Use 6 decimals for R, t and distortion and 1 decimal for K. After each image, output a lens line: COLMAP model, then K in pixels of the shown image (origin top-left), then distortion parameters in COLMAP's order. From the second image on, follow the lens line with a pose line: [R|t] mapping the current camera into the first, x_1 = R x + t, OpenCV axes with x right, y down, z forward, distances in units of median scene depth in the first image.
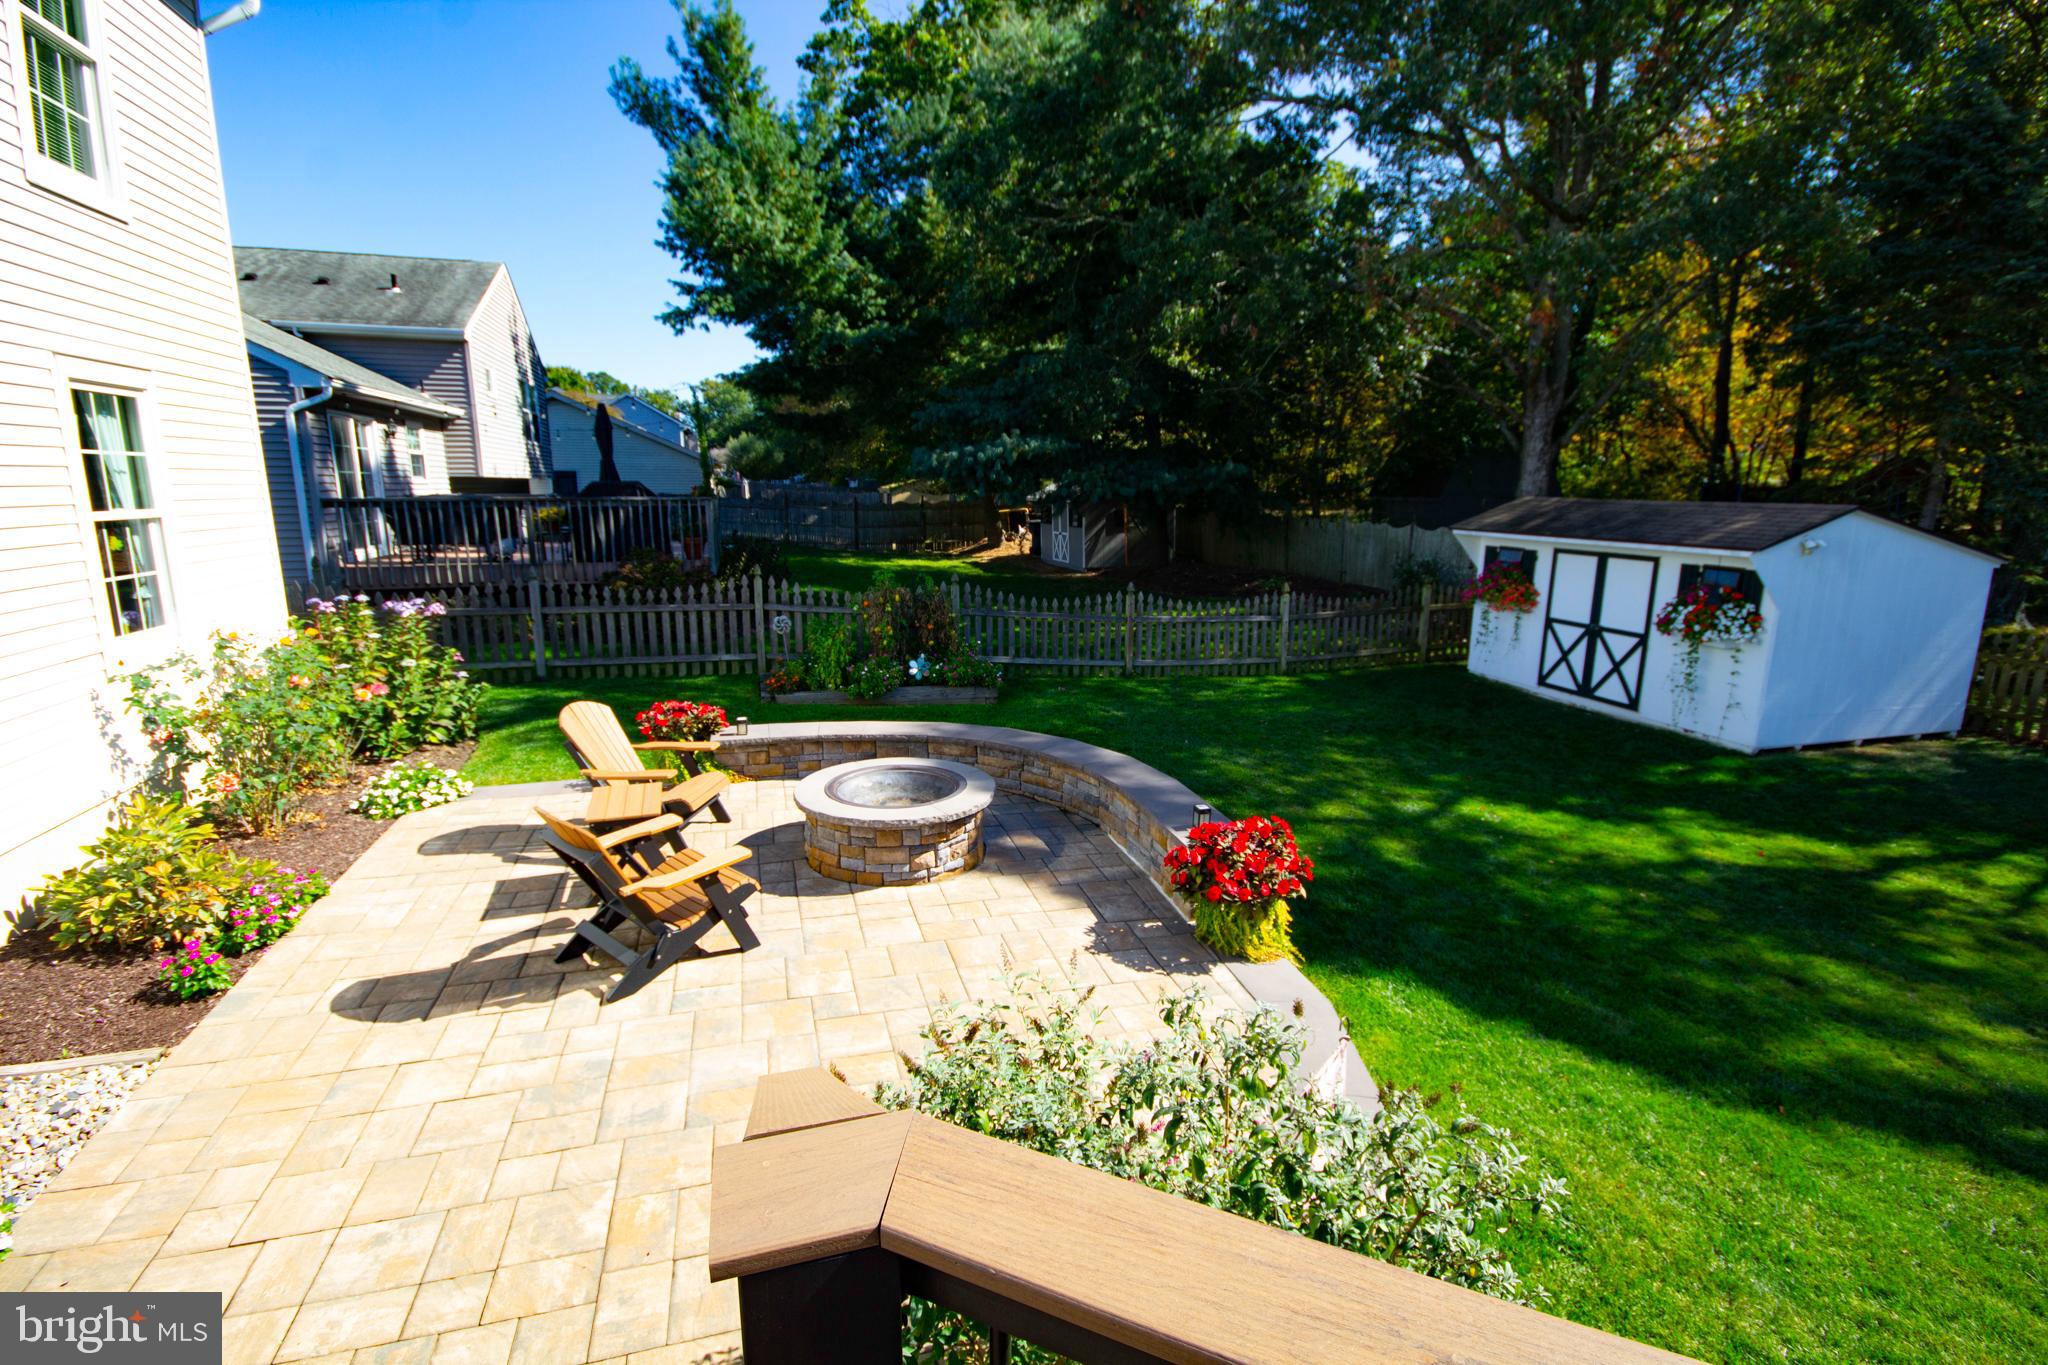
lens RADIAL K [[938.9, 0, 1035.9], [0, 938.9, 675.7], [0, 0, 1]] dist [-0.005909, -0.000563]
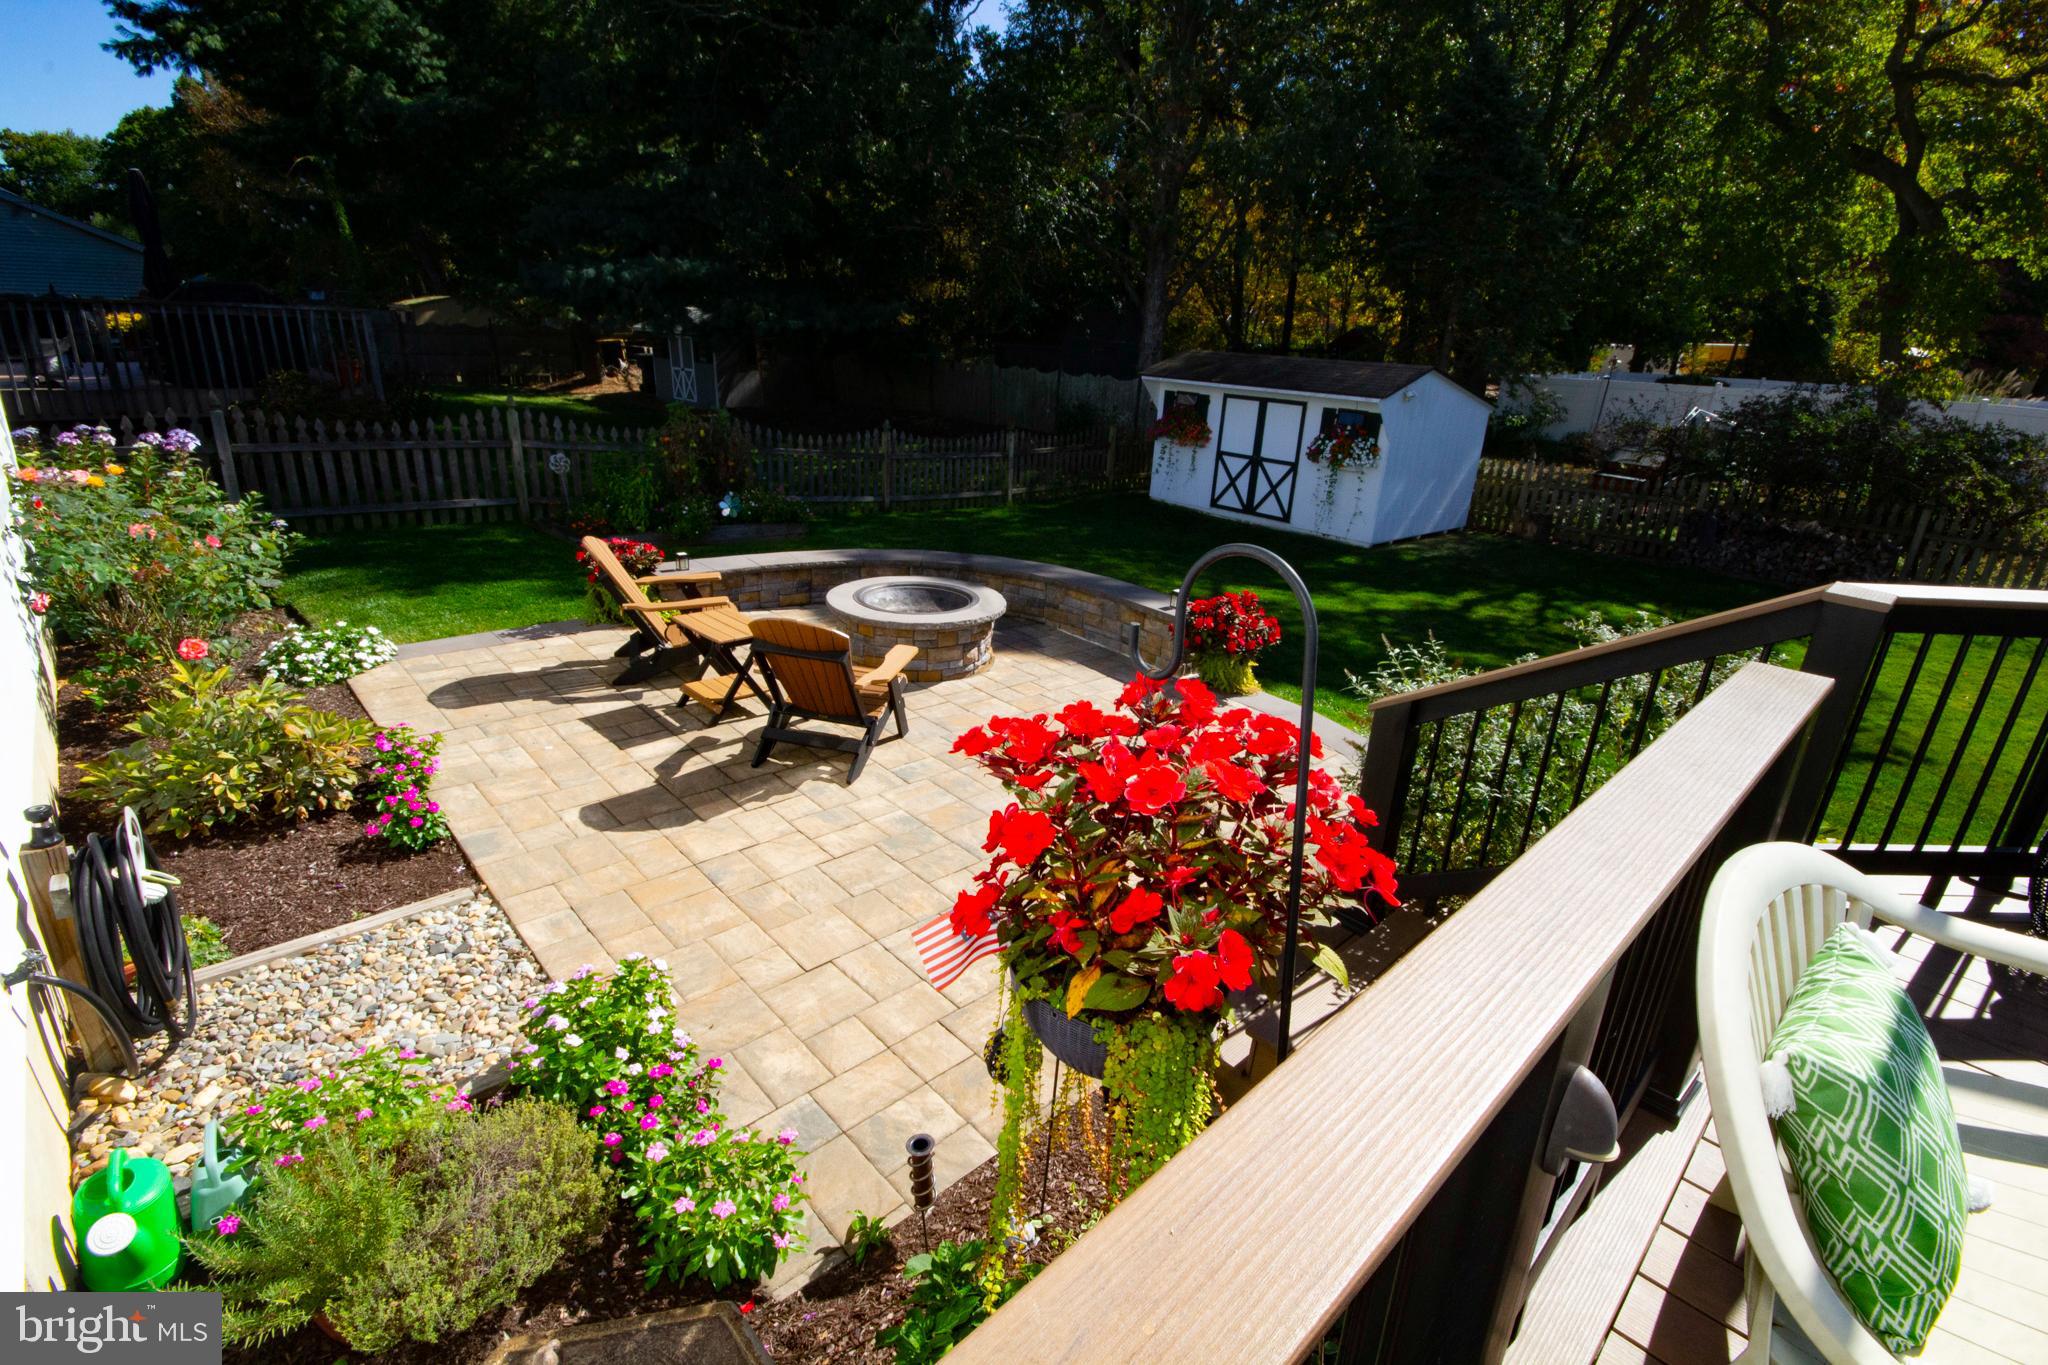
lens RADIAL K [[938.9, 0, 1035.9], [0, 938.9, 675.7], [0, 0, 1]] dist [-0.005909, -0.000563]
pose [[0.892480, -0.110966, 0.437225, -0.256908], [0.040416, 0.985043, 0.167502, 0.013522], [-0.449272, -0.131821, 0.883616, -0.031455]]
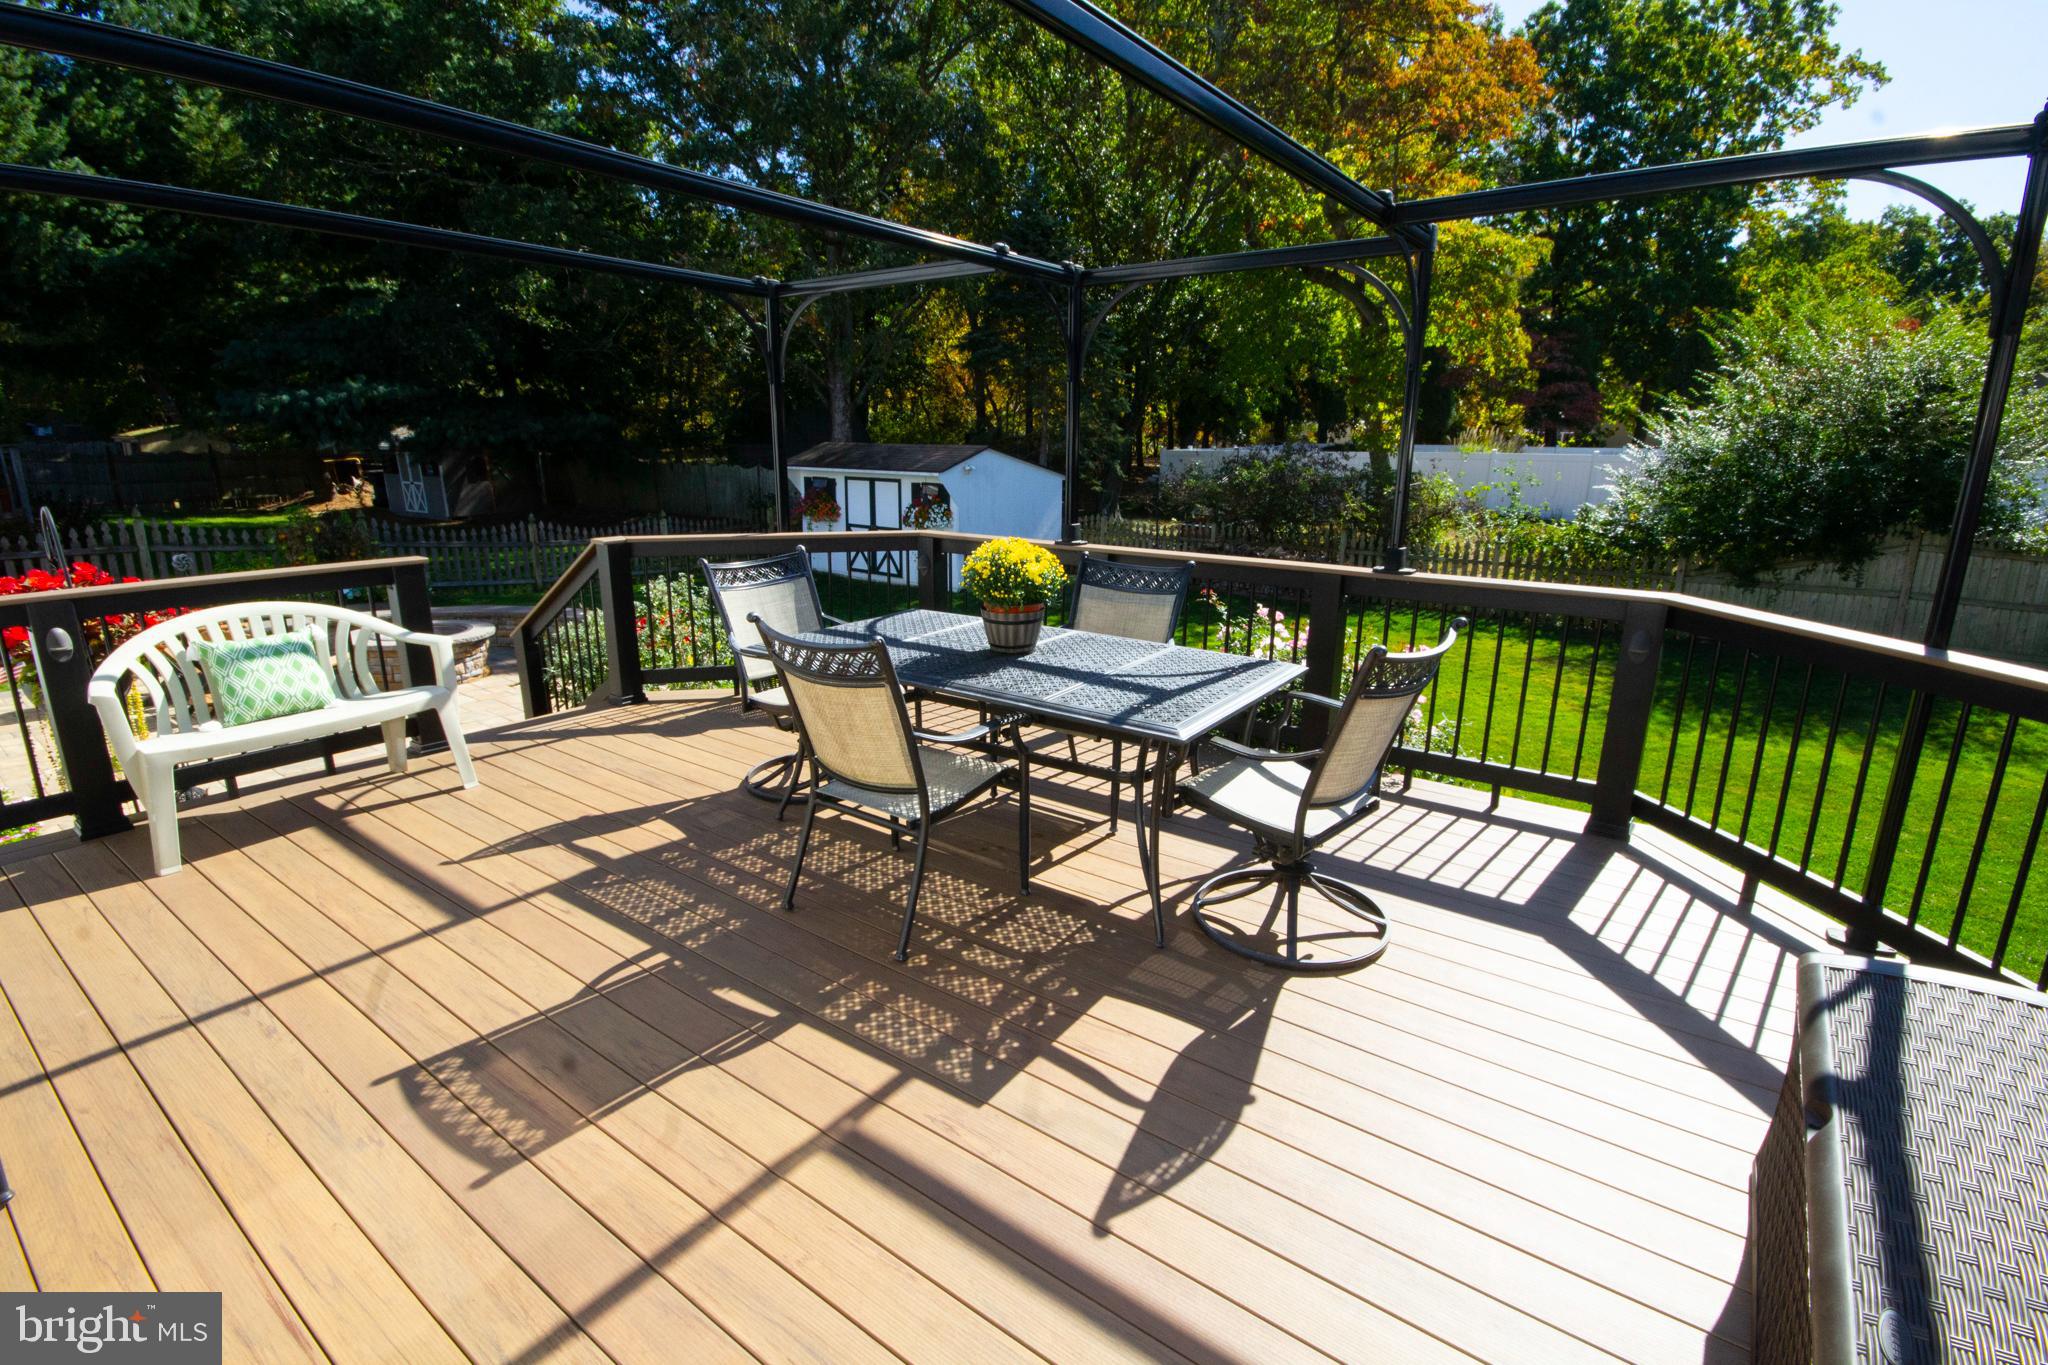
lens RADIAL K [[925.6, 0, 1024.0], [0, 925.6, 682.5], [0, 0, 1]] dist [0.022748, -0.019200]
pose [[0.805995, -0.148129, 0.573087, -0.118196], [0.114031, 0.988902, 0.095233, 0.083571], [-0.580834, -0.011407, 0.813942, -0.388709]]
